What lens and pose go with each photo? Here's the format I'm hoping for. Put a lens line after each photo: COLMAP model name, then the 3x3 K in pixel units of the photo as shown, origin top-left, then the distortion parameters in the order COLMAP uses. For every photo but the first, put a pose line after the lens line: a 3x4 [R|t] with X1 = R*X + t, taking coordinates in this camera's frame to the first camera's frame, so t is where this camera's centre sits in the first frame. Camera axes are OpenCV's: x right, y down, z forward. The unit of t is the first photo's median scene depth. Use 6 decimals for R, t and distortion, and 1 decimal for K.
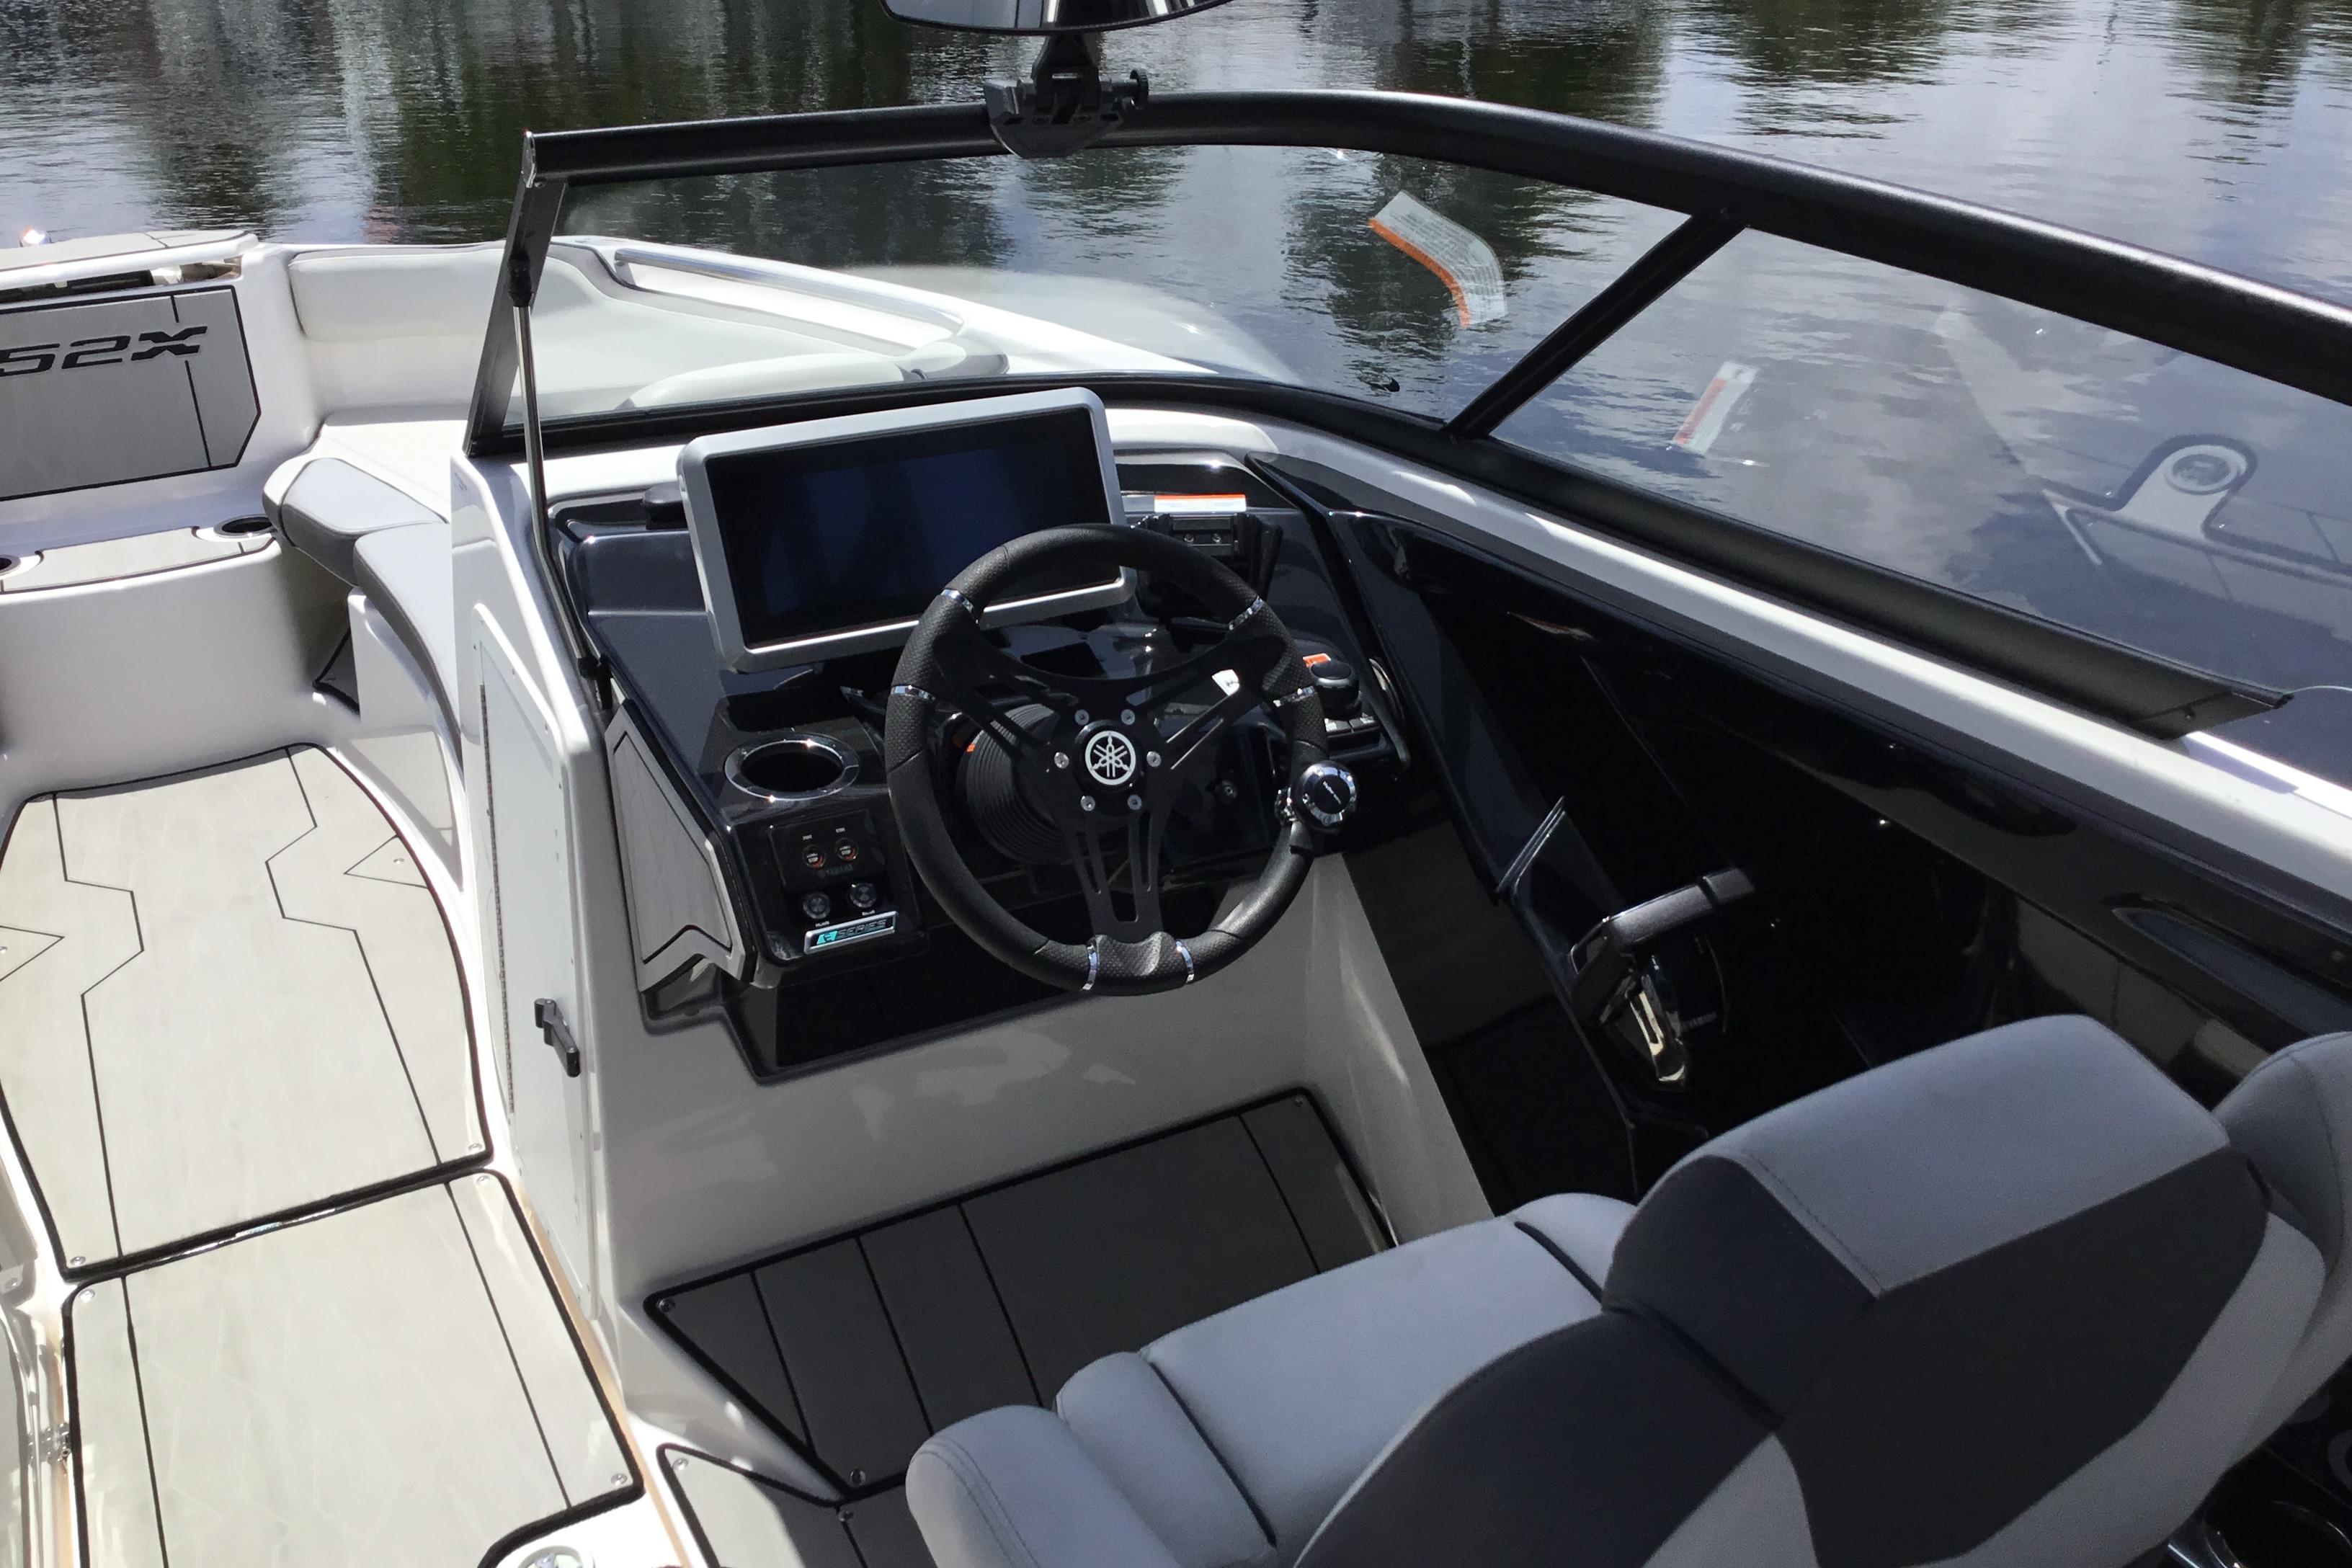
lens RADIAL K [[2094.8, 0, 1164.0], [0, 2094.8, 800.3], [0, 0, 1]] dist [0.103479, -0.187629]
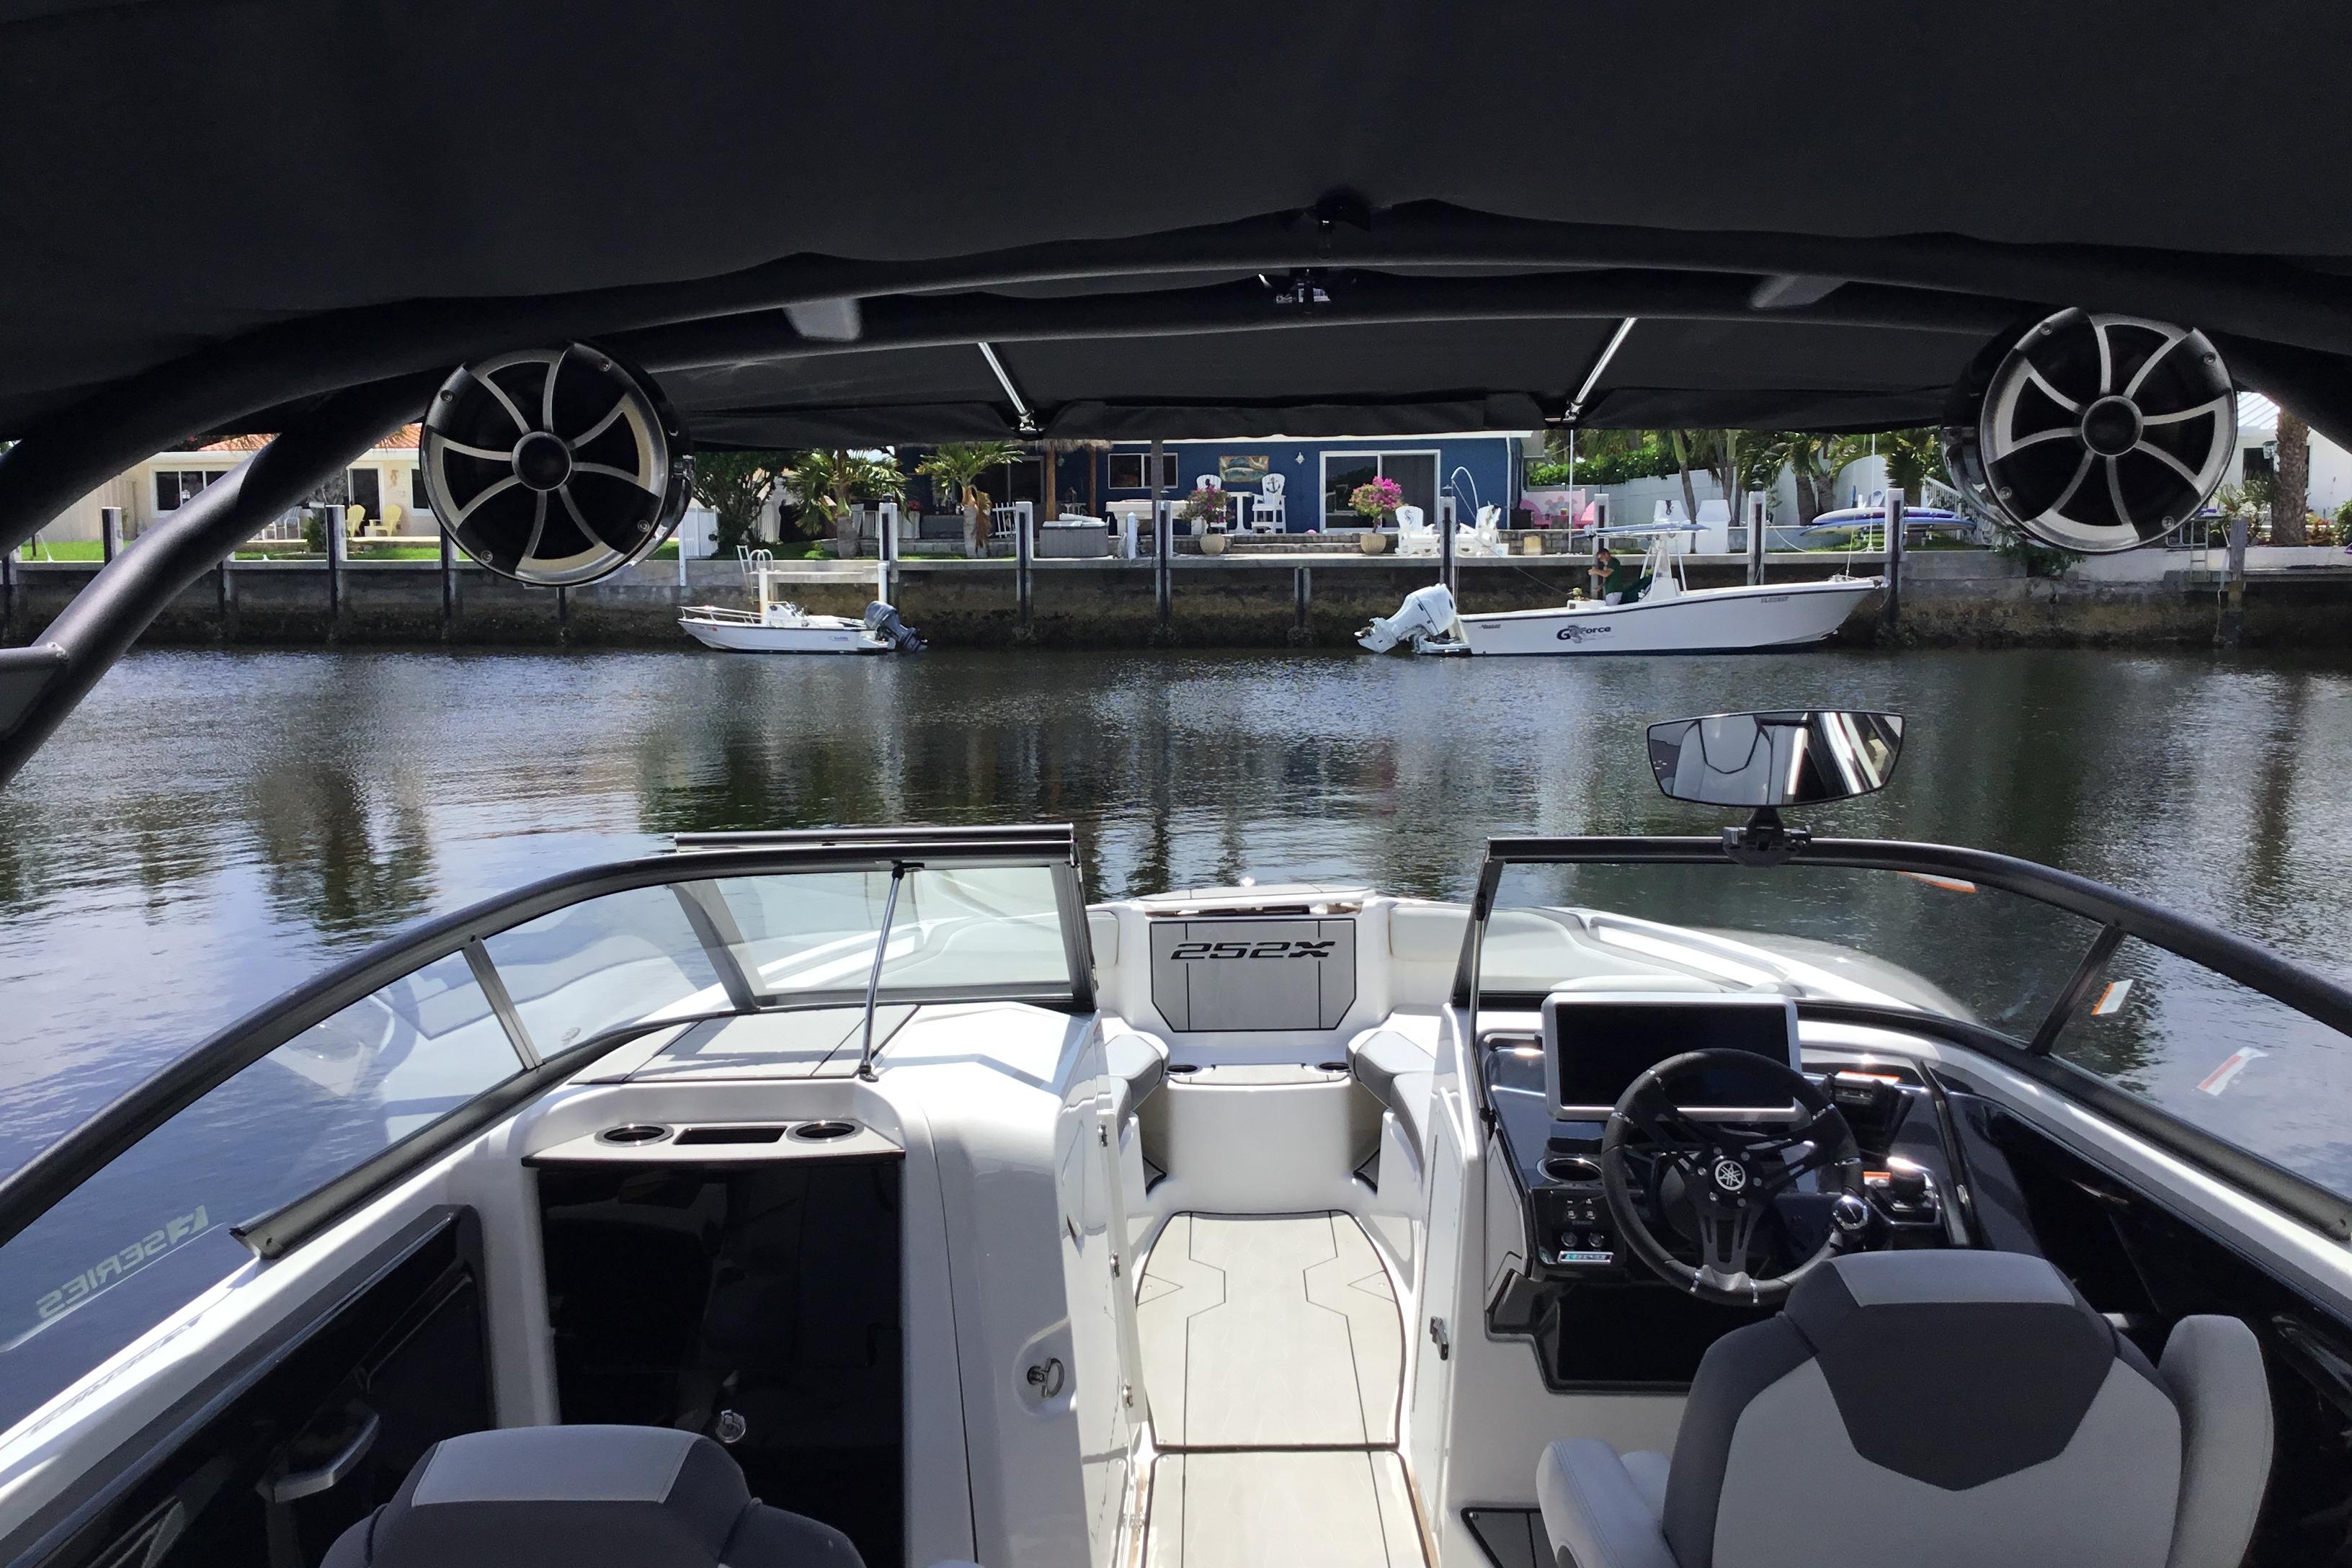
lens RADIAL K [[2094.8, 0, 1161.8], [0, 2094.8, 791.6], [0, 0, 1]] dist [0.103479, -0.187629]
pose [[0.872225, 0.056908, -0.485783, 0.287379], [-0.212310, 0.938809, -0.271224, 0.186066], [0.440622, 0.339705, 0.830935, -0.597425]]
